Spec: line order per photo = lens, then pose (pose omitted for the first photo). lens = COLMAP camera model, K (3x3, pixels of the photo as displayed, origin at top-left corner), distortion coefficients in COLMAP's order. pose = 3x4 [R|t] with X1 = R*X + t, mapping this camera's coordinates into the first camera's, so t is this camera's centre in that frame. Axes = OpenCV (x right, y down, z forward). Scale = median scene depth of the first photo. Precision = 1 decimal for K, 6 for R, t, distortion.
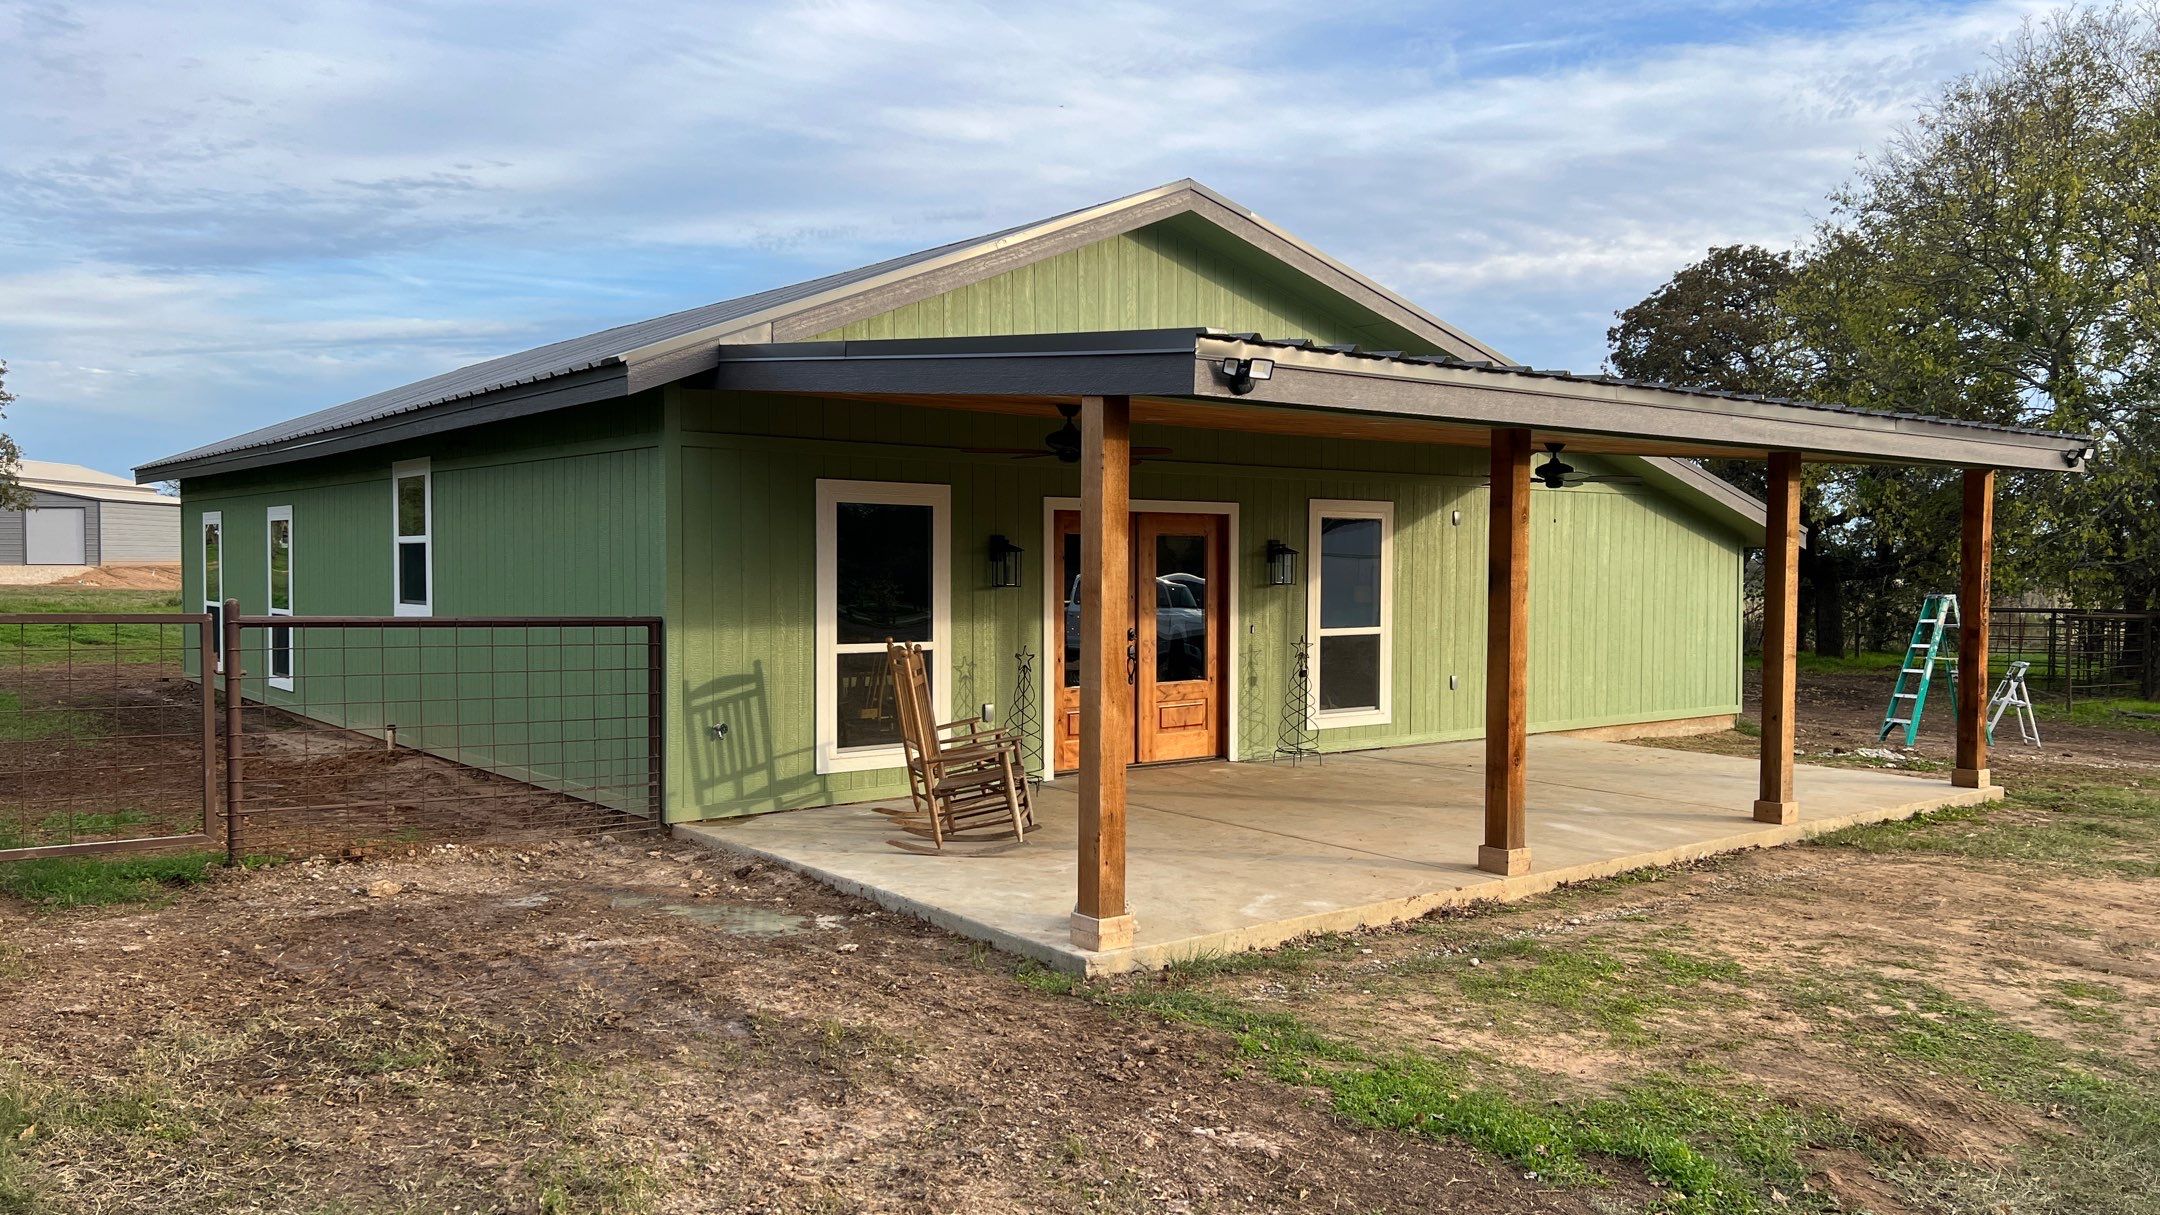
lens RADIAL K [[1524.1, 0, 1080.0], [0, 1524.1, 607.5], [0, 0, 1]] dist [0.068032, -0.076782]
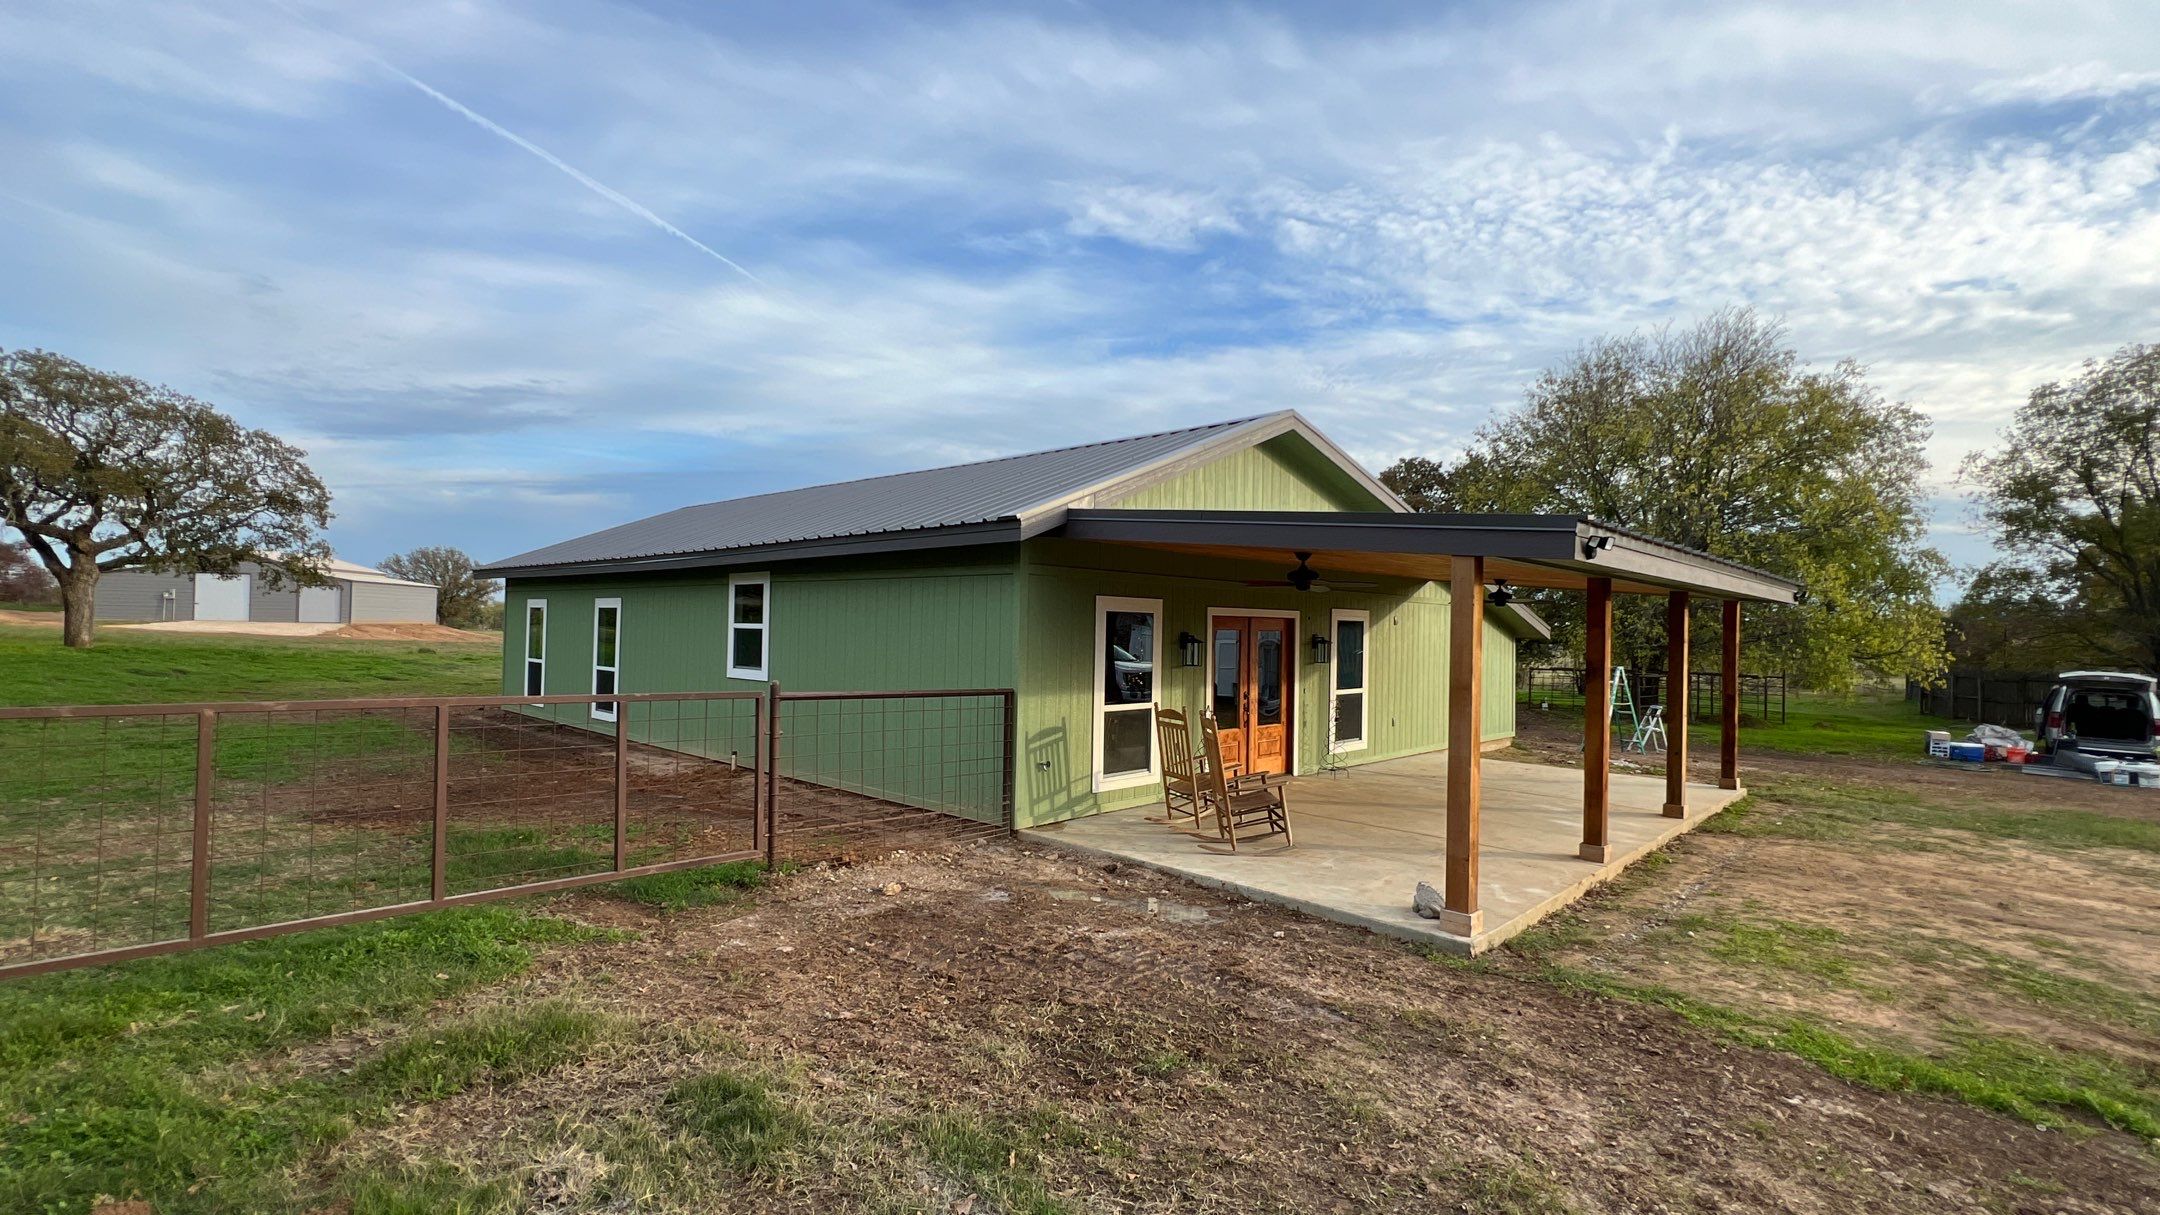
lens RADIAL K [[915.8, 0, 1080.0], [0, 915.8, 607.5], [0, 0, 1]] dist [0.001196, 0.000421]
pose [[0.992456, 0.017049, 0.121411, -0.301503], [-0.010555, 0.998489, -0.053933, -0.023721], [-0.122147, 0.052245, 0.991136, 0.106229]]
